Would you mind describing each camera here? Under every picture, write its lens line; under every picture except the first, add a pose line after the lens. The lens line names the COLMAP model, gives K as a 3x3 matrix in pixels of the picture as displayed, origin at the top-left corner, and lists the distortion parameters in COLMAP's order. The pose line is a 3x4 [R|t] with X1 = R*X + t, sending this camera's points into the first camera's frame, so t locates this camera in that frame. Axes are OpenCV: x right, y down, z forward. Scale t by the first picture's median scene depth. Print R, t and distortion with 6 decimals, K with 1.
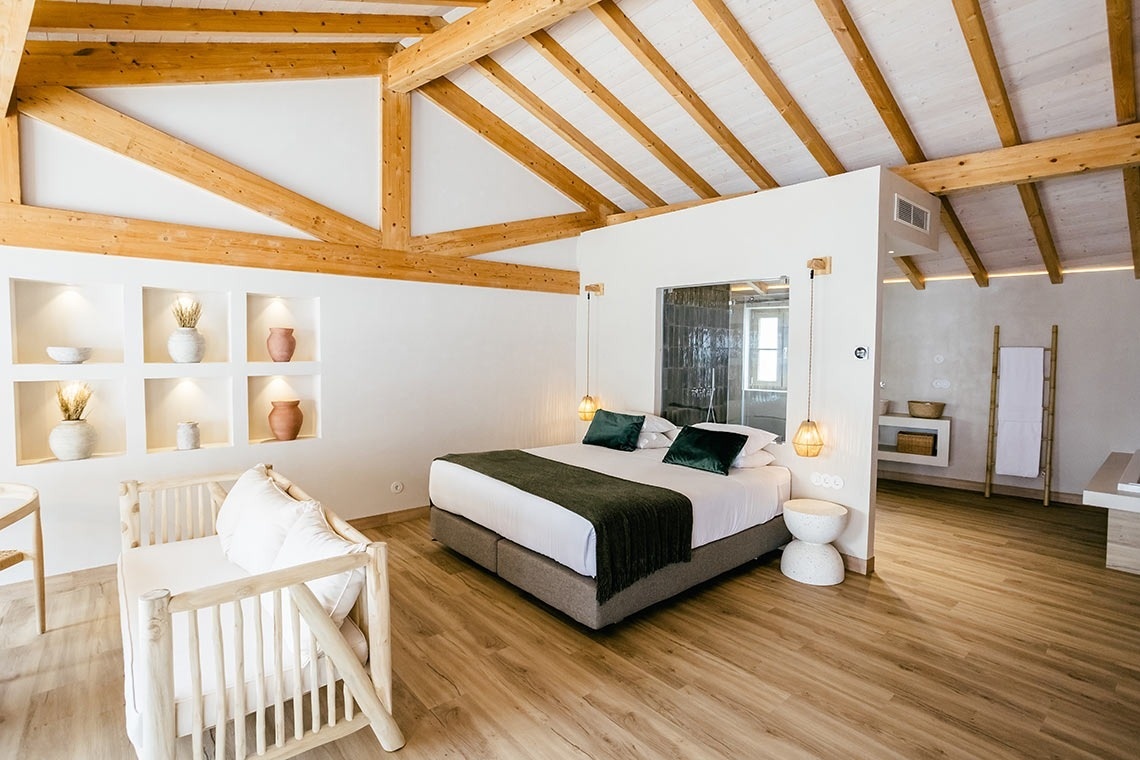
lens RADIAL K [[560.6, 0, 569.4], [0, 560.6, 365.7], [0, 0, 1]] dist [-0.015963, 0.010925]
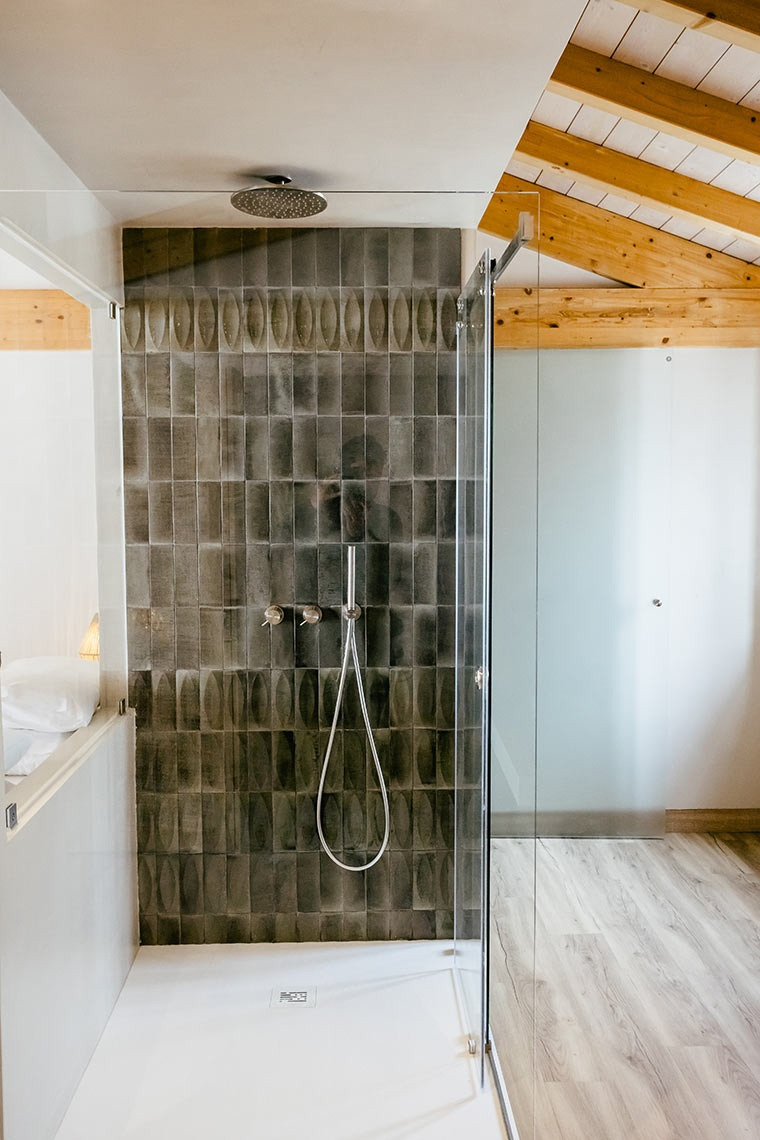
lens RADIAL K [[1073.4, 0, 378.0], [0, 1073.4, 567.3], [0, 0, 1]] dist [0.031072, 0.000000]
pose [[0.783746, 0.031511, -0.620281, 0.943673], [-0.004696, 0.998984, 0.044815, -0.015635], [0.621063, -0.032211, 0.783098, 0.798016]]
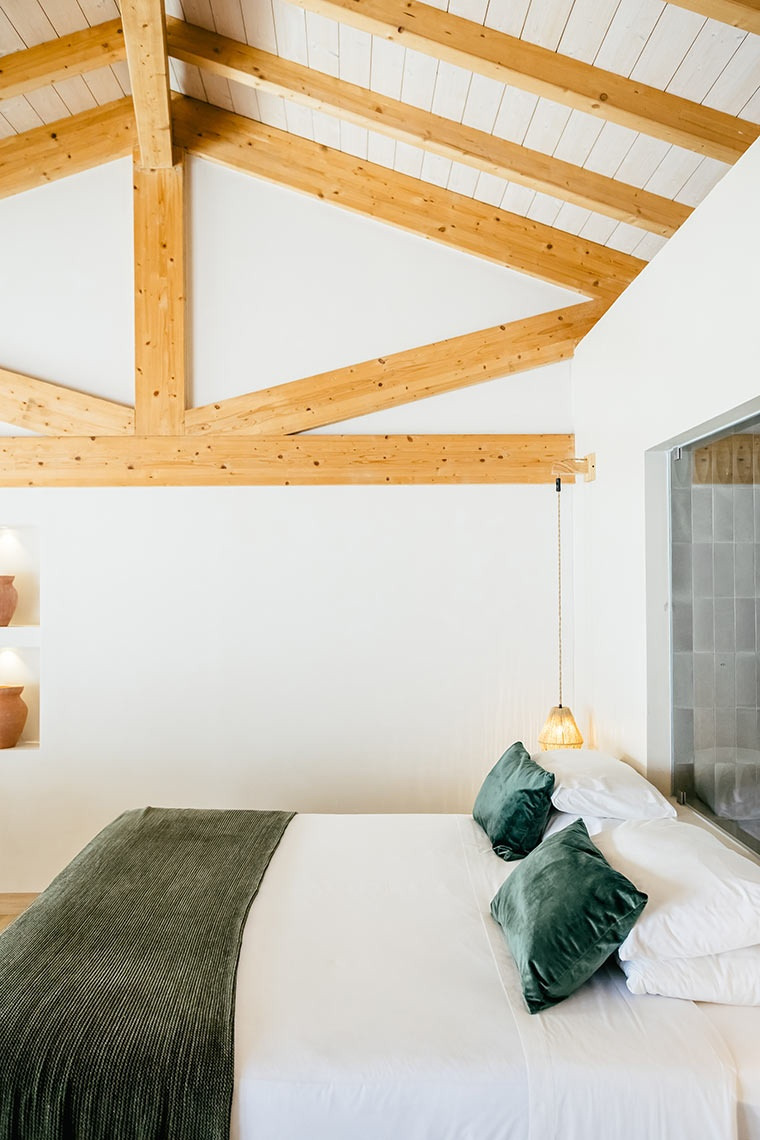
lens RADIAL K [[872.2, 0, 419.3], [0, 872.2, 569.7], [0, 0, 1]] dist [-0.011766, 0.031832]
pose [[0.779754, -0.024967, -0.625588, 0.560134], [-0.007173, 0.998783, -0.048802, -0.030449], [0.626044, 0.042541, 0.778626, 0.565153]]
